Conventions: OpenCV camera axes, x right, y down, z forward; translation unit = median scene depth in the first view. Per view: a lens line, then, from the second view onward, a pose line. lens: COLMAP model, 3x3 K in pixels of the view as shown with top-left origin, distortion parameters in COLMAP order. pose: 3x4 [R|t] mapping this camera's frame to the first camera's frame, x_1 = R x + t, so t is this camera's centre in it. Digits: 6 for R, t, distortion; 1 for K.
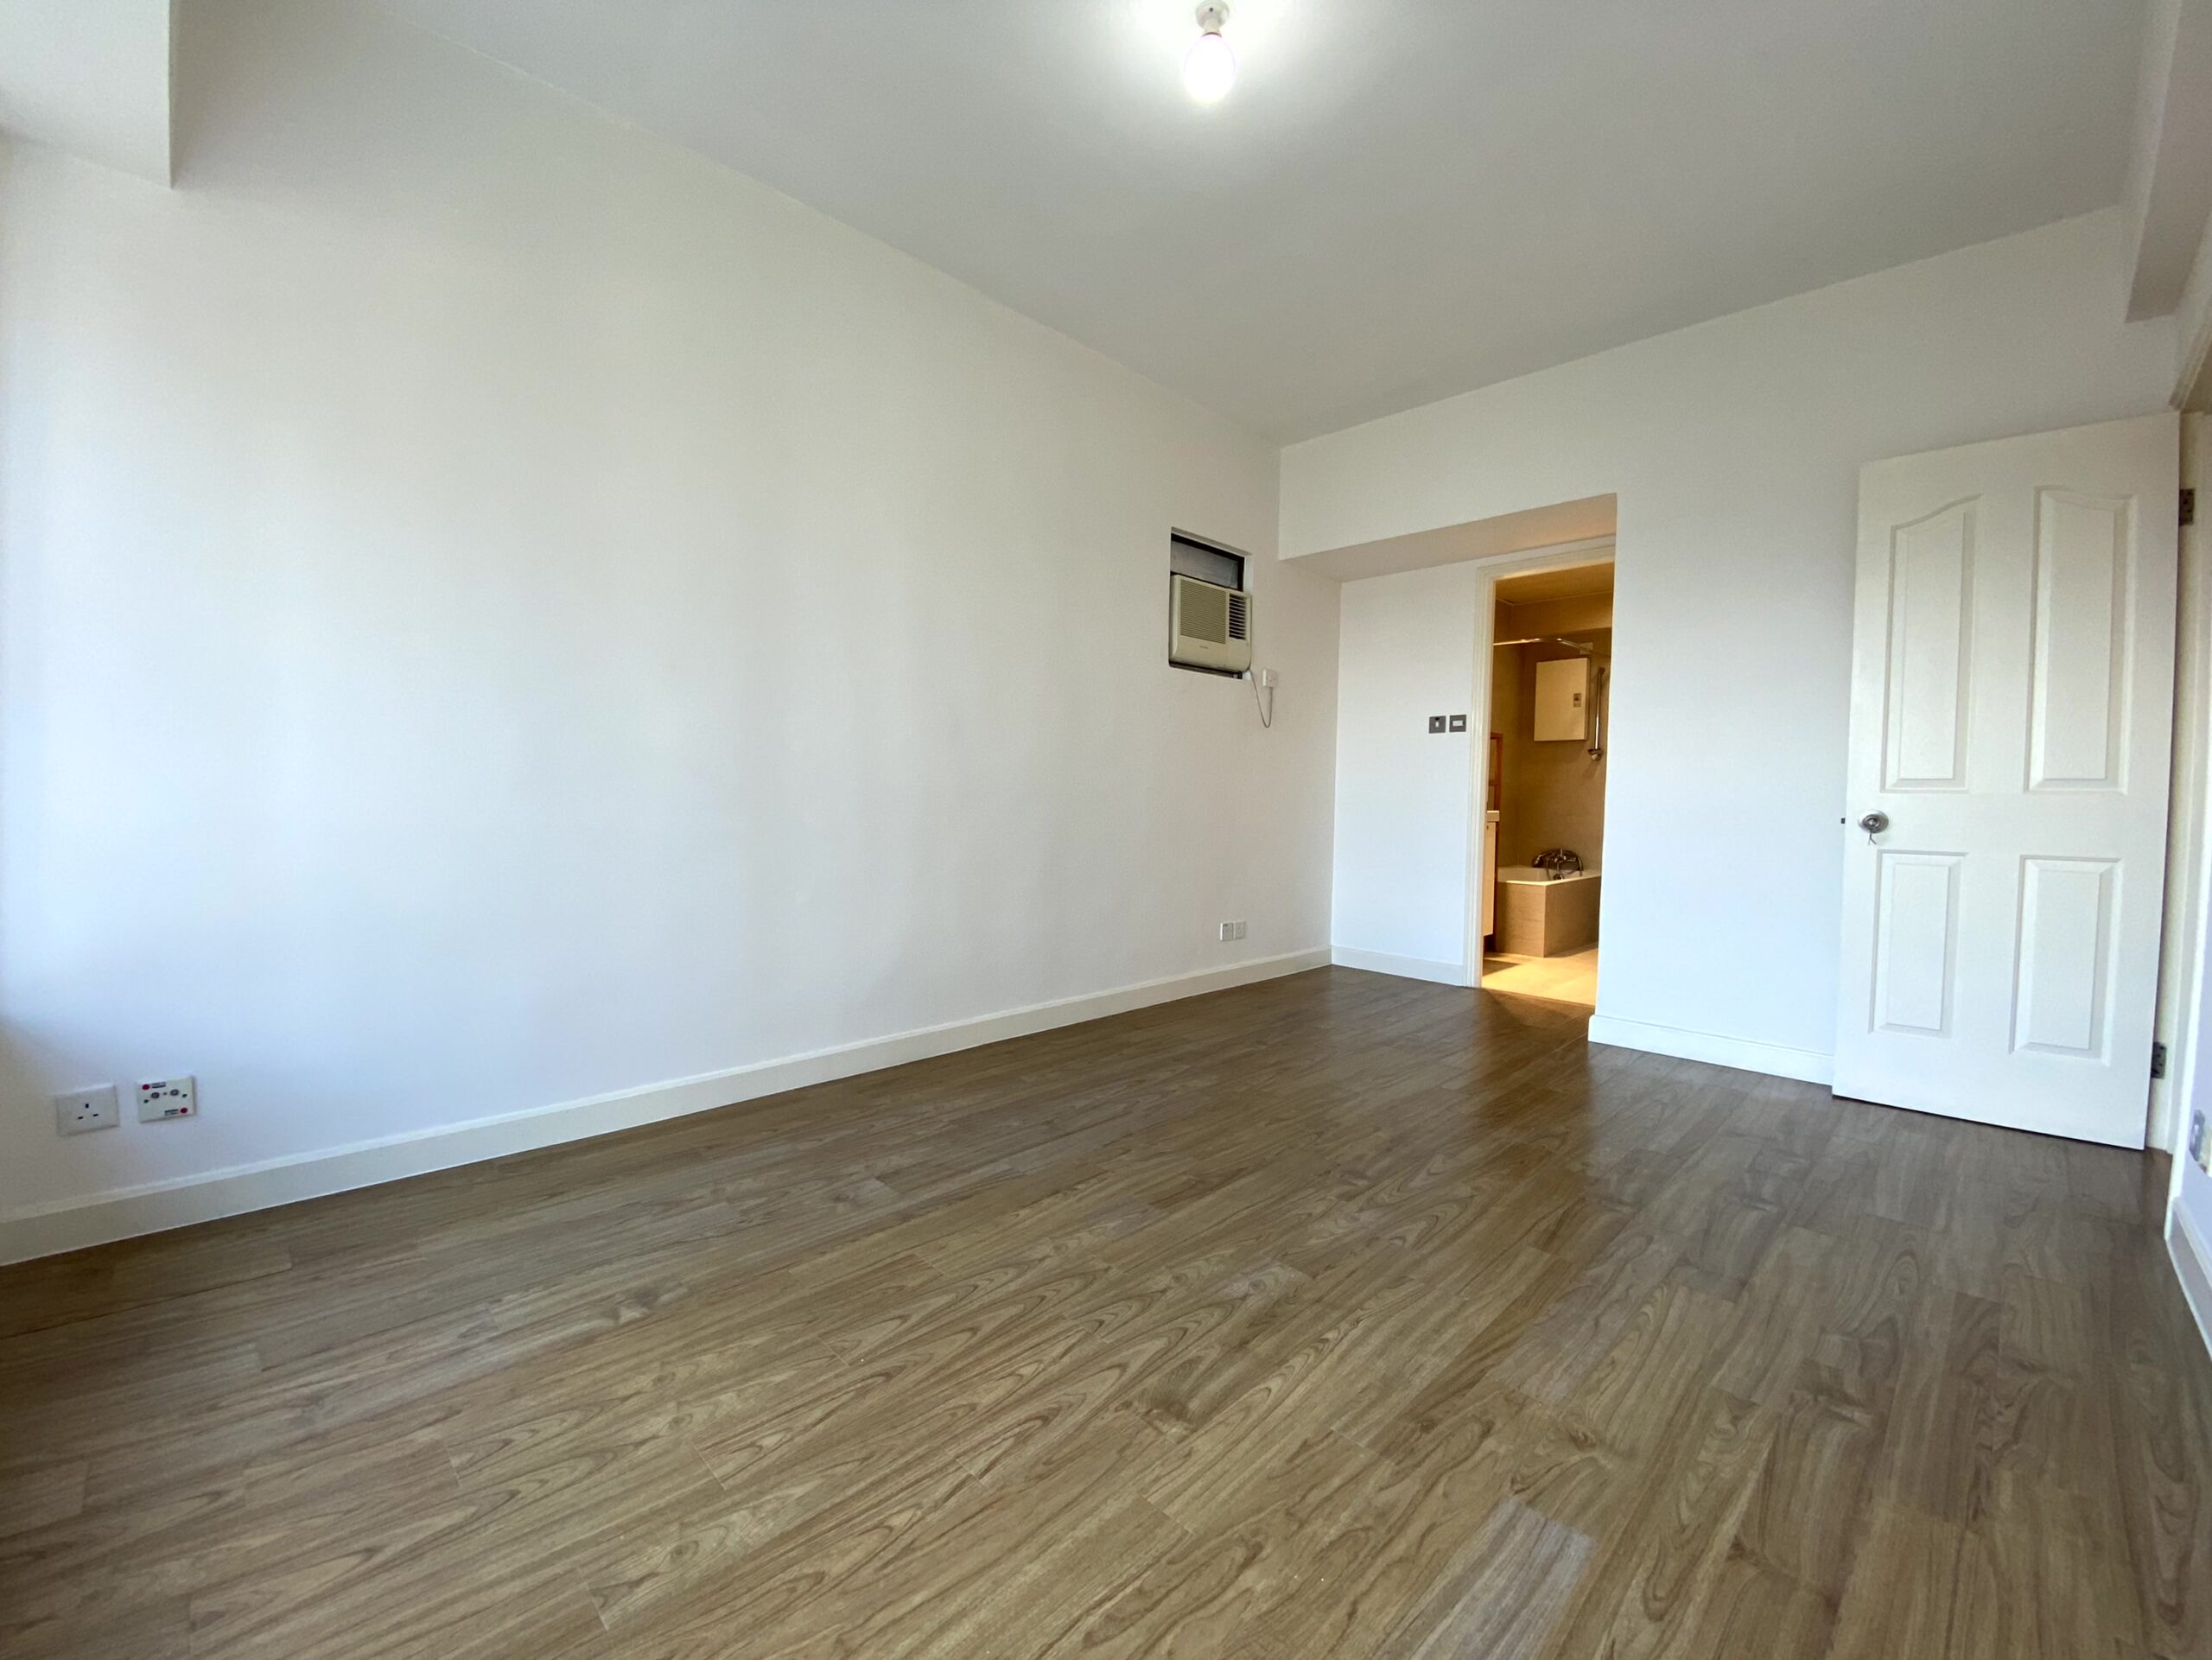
lens RADIAL K [[901.5, 0, 1114.7], [0, 901.5, 783.0], [0, 0, 1]] dist [0.008960, -0.013494]
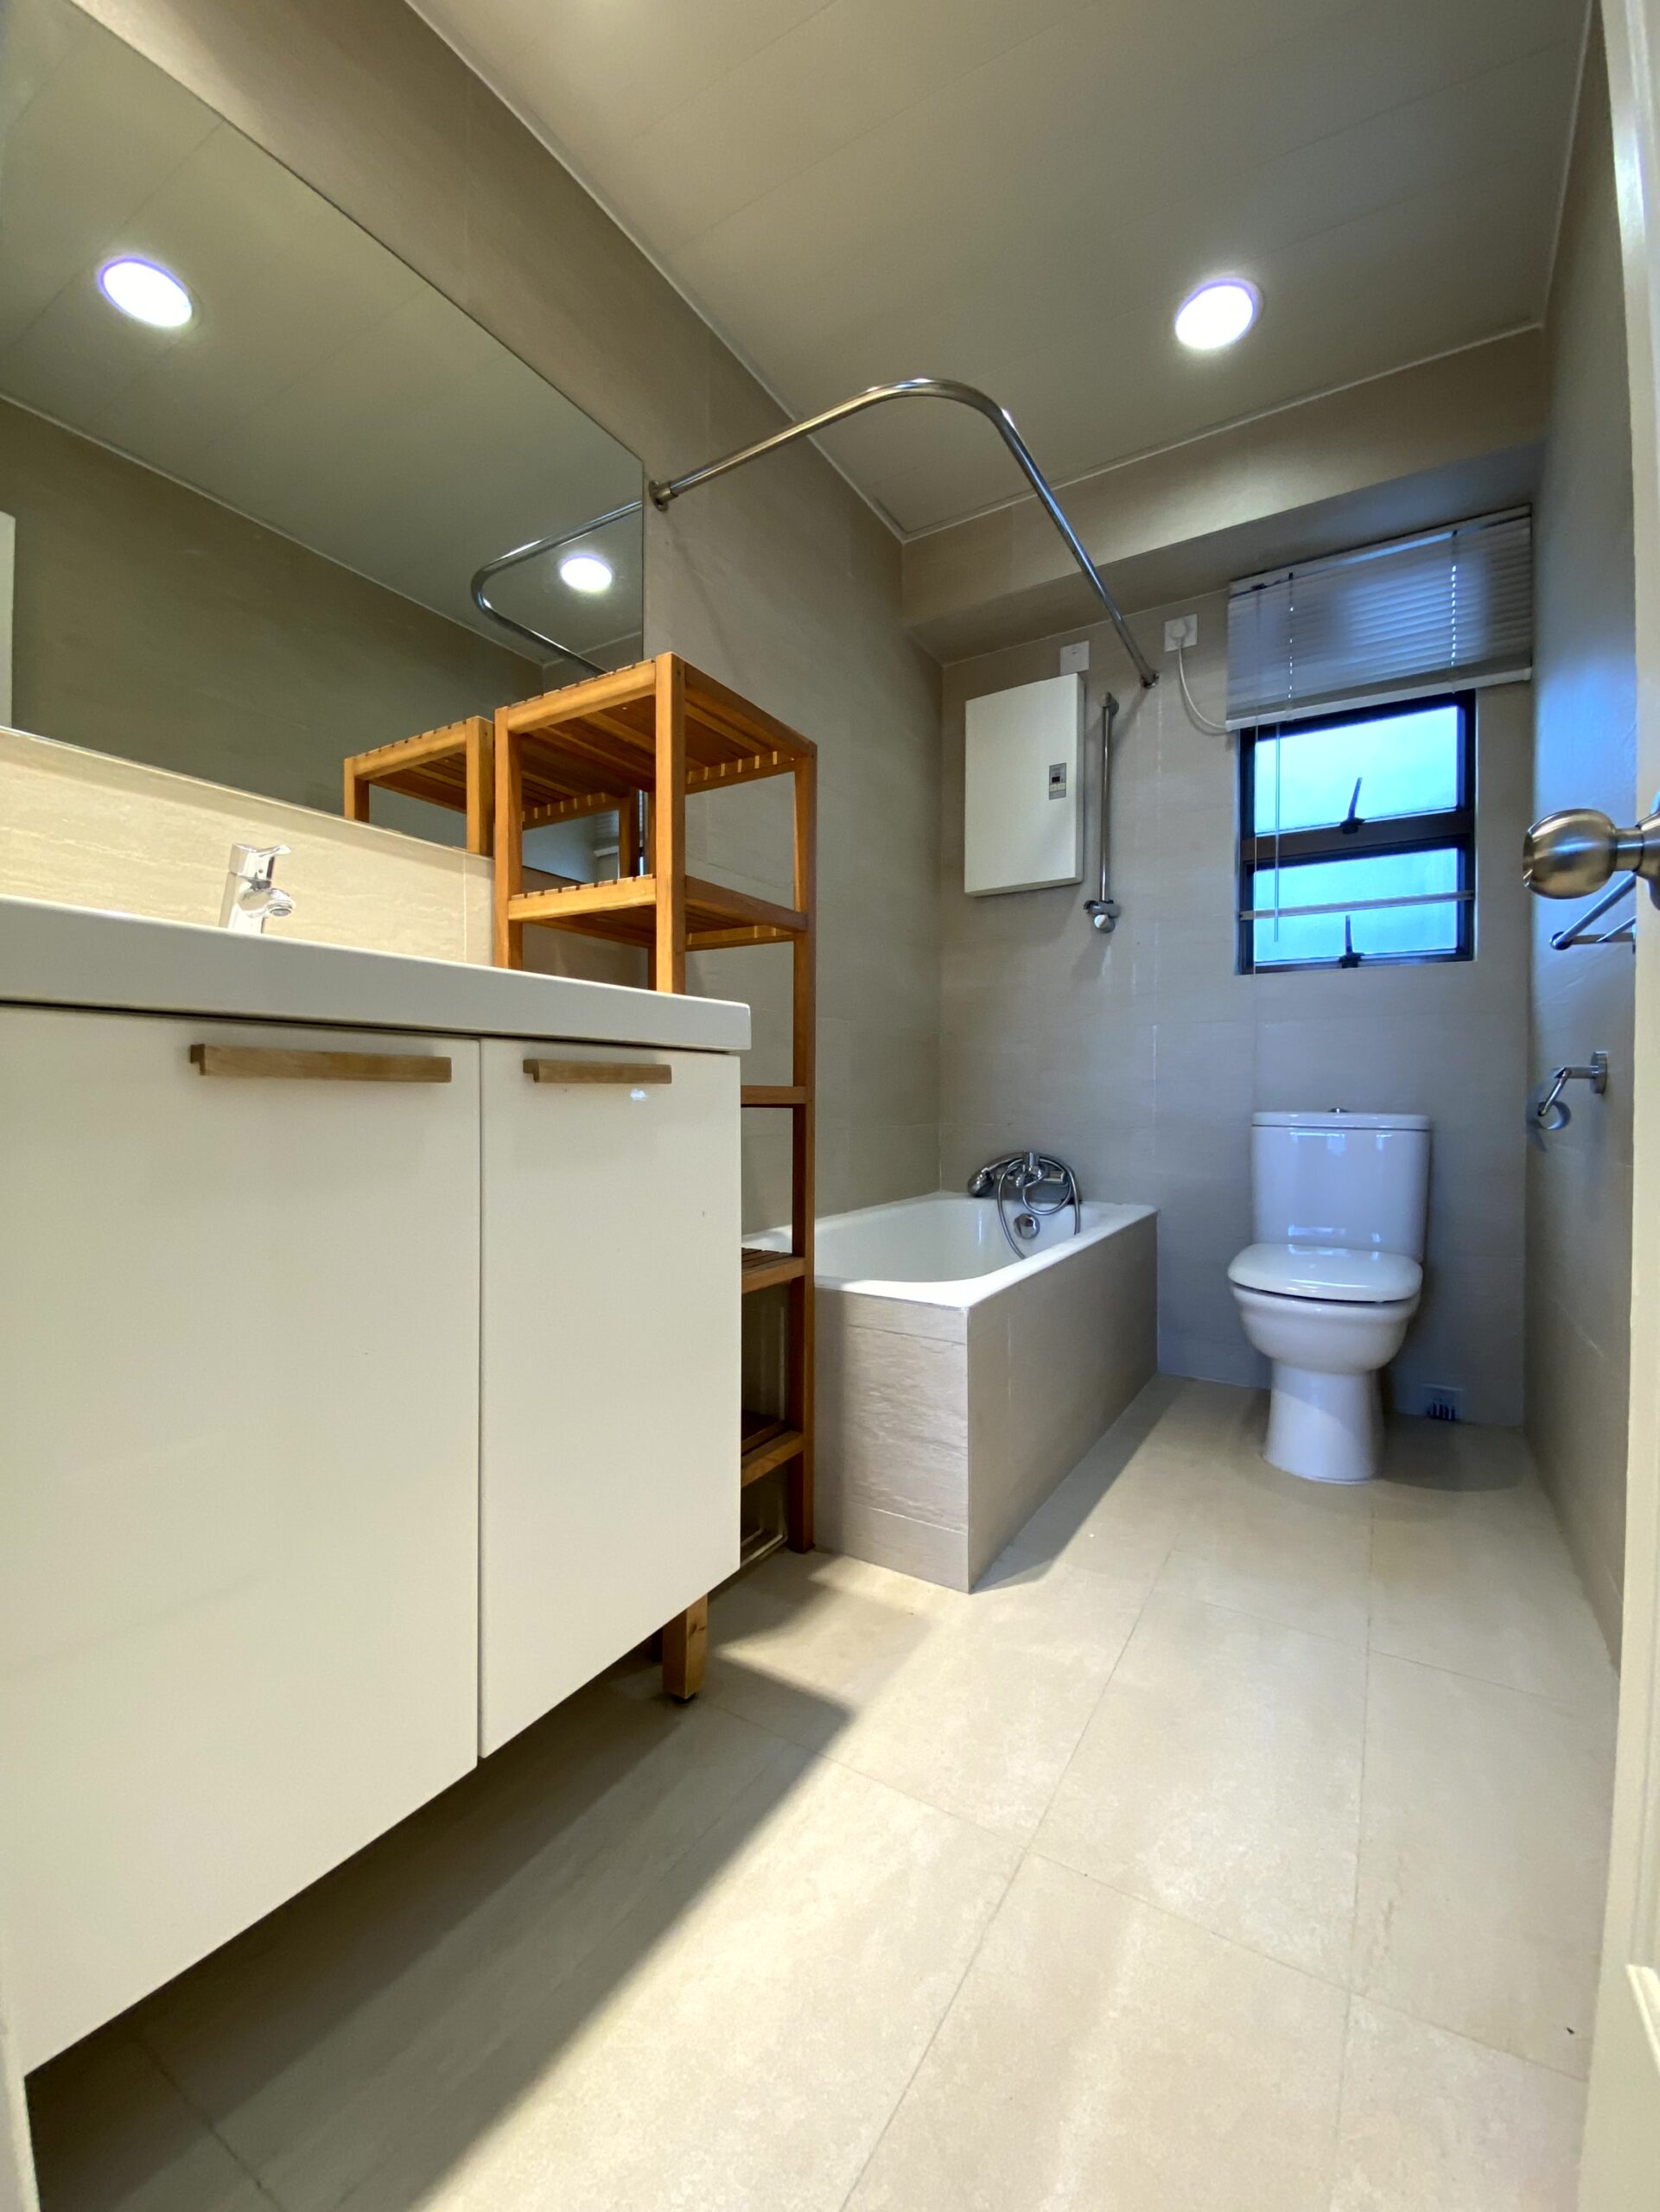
lens RADIAL K [[901.5, 0, 838.8], [0, 901.5, 1116.9], [0, 0, 1]] dist [0.008960, -0.013494]
pose [[0.970726, -0.035230, 0.237593, 1.120650], [0.025443, 0.998702, 0.044136, 0.125152], [-0.238840, -0.036799, 0.970361, 2.219224]]
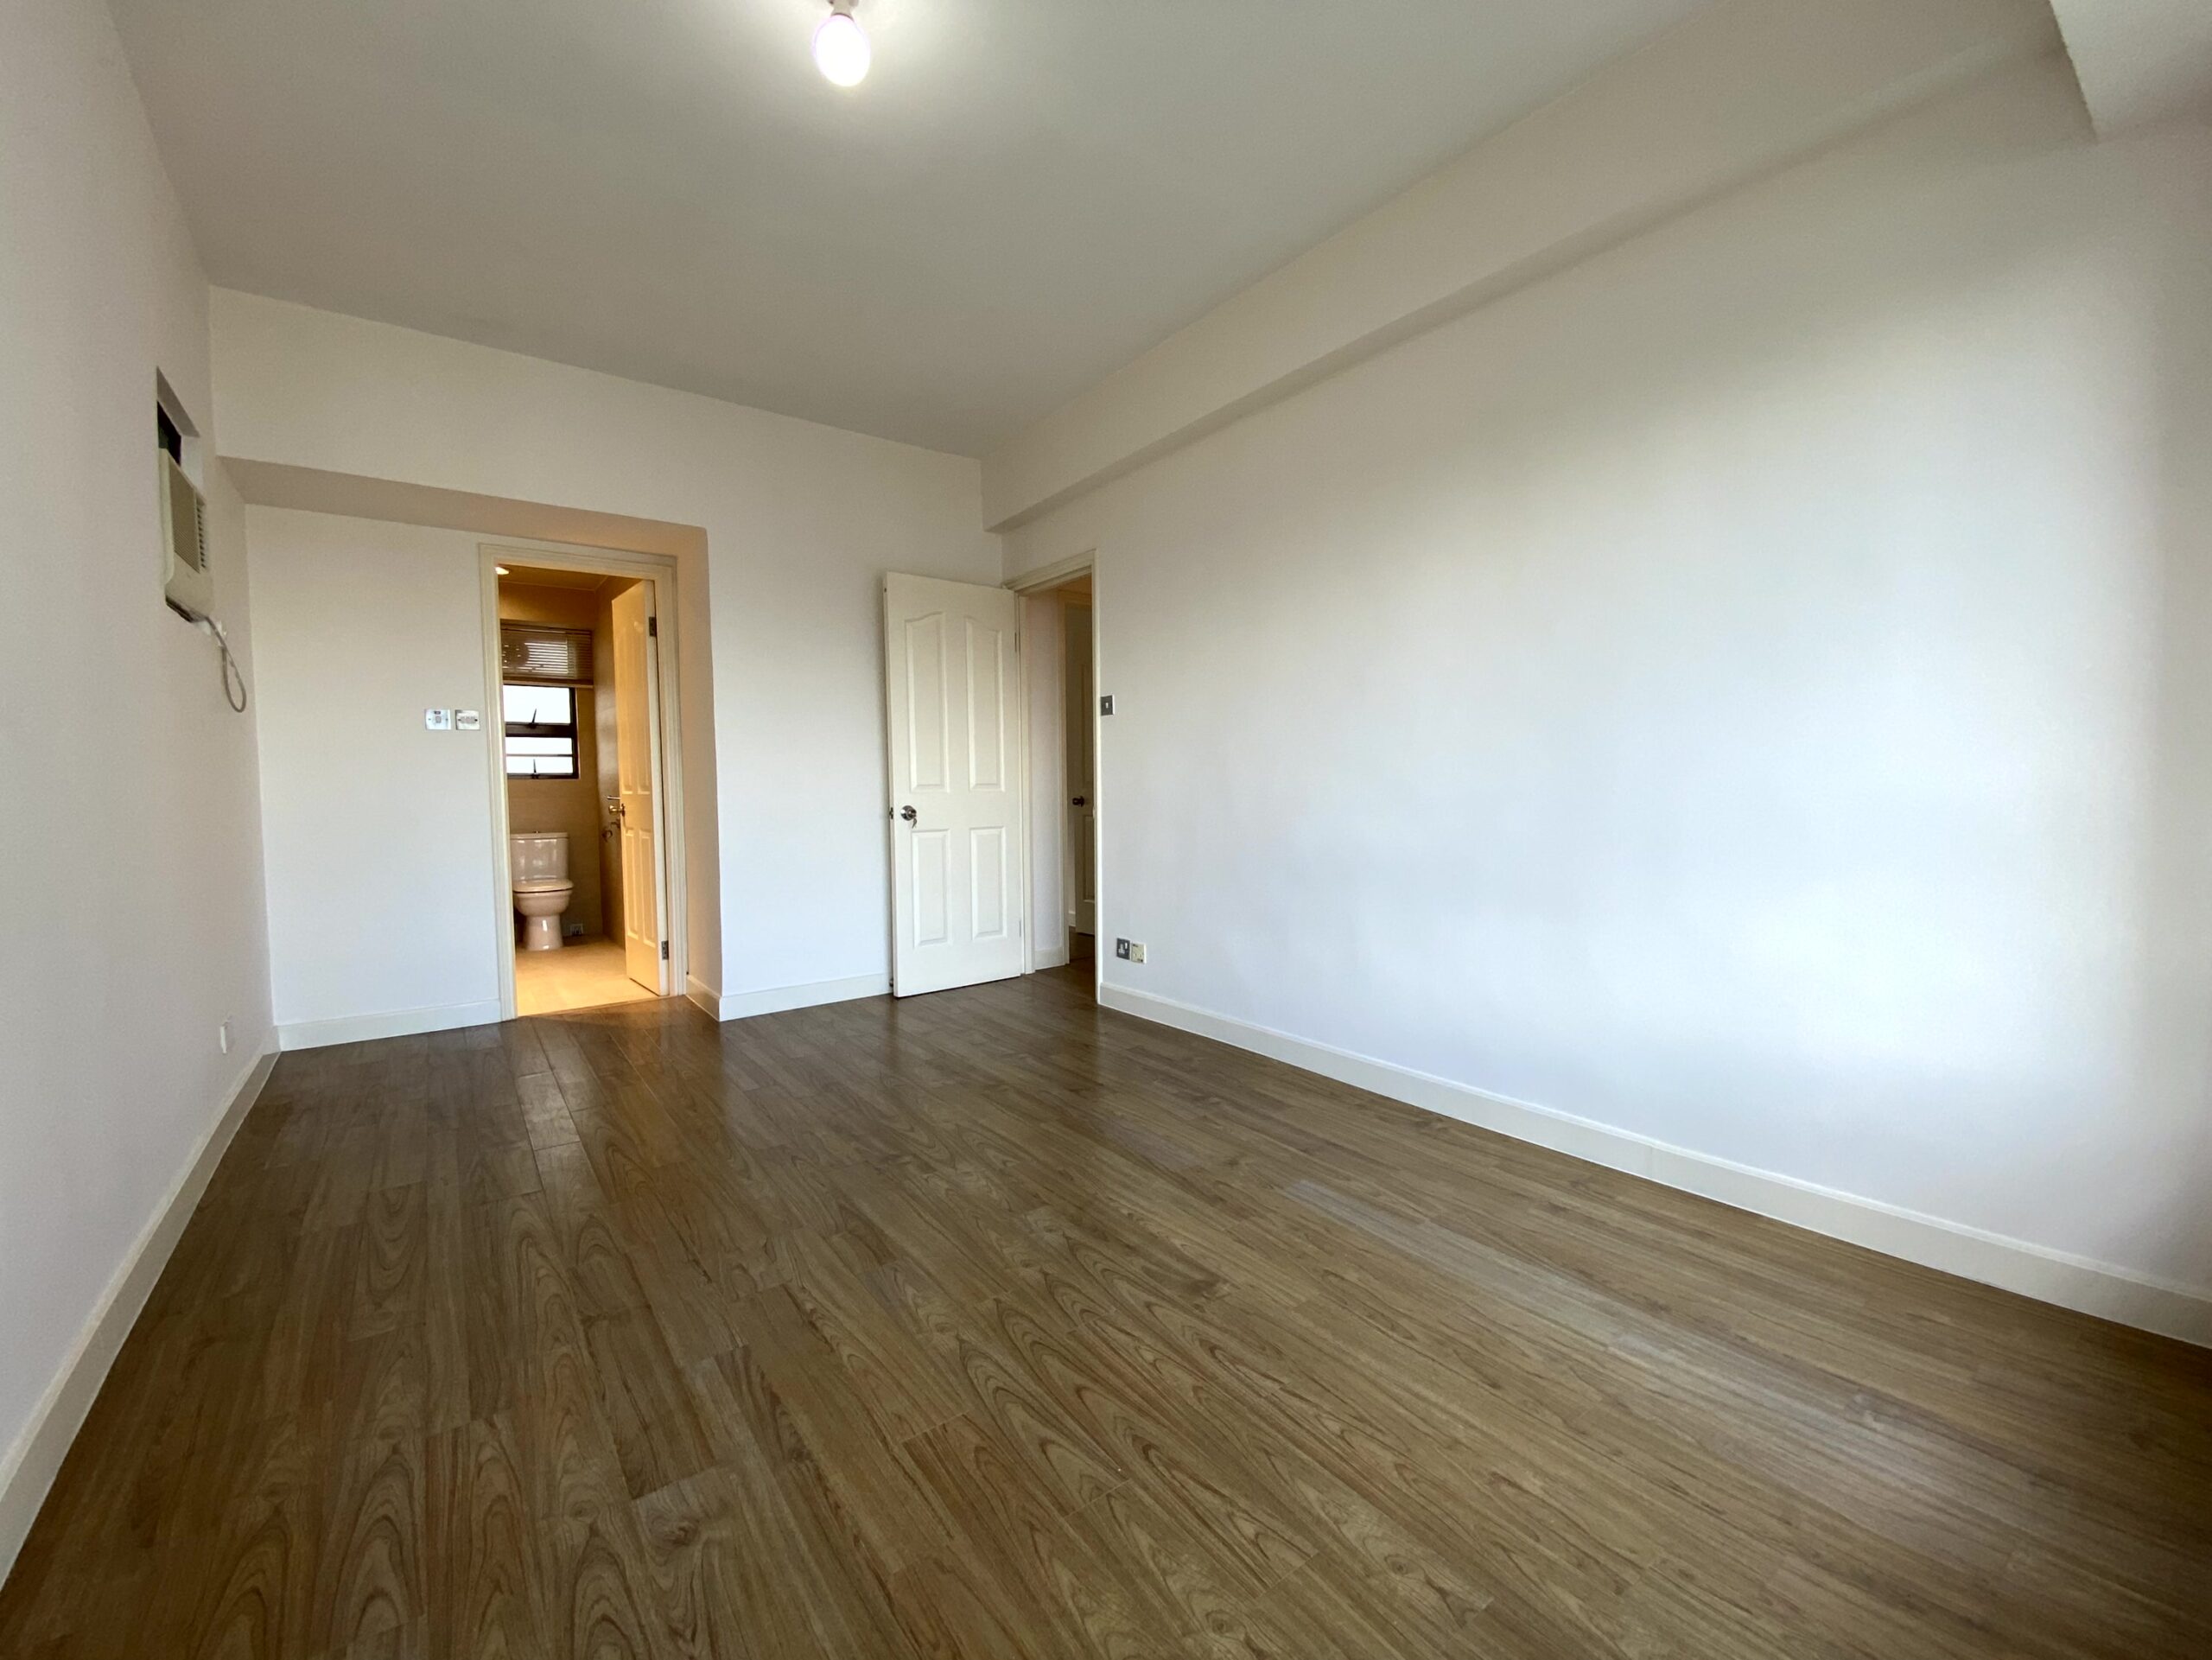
lens RADIAL K [[901.5, 0, 1075.3], [0, 901.5, 795.3], [0, 0, 1]] dist [0.008960, -0.013494]
pose [[0.167650, -0.041244, 0.984984, -0.906692], [0.010612, 0.999142, 0.040030, -0.064093], [-0.985790, 0.003742, 0.167943, 0.692844]]
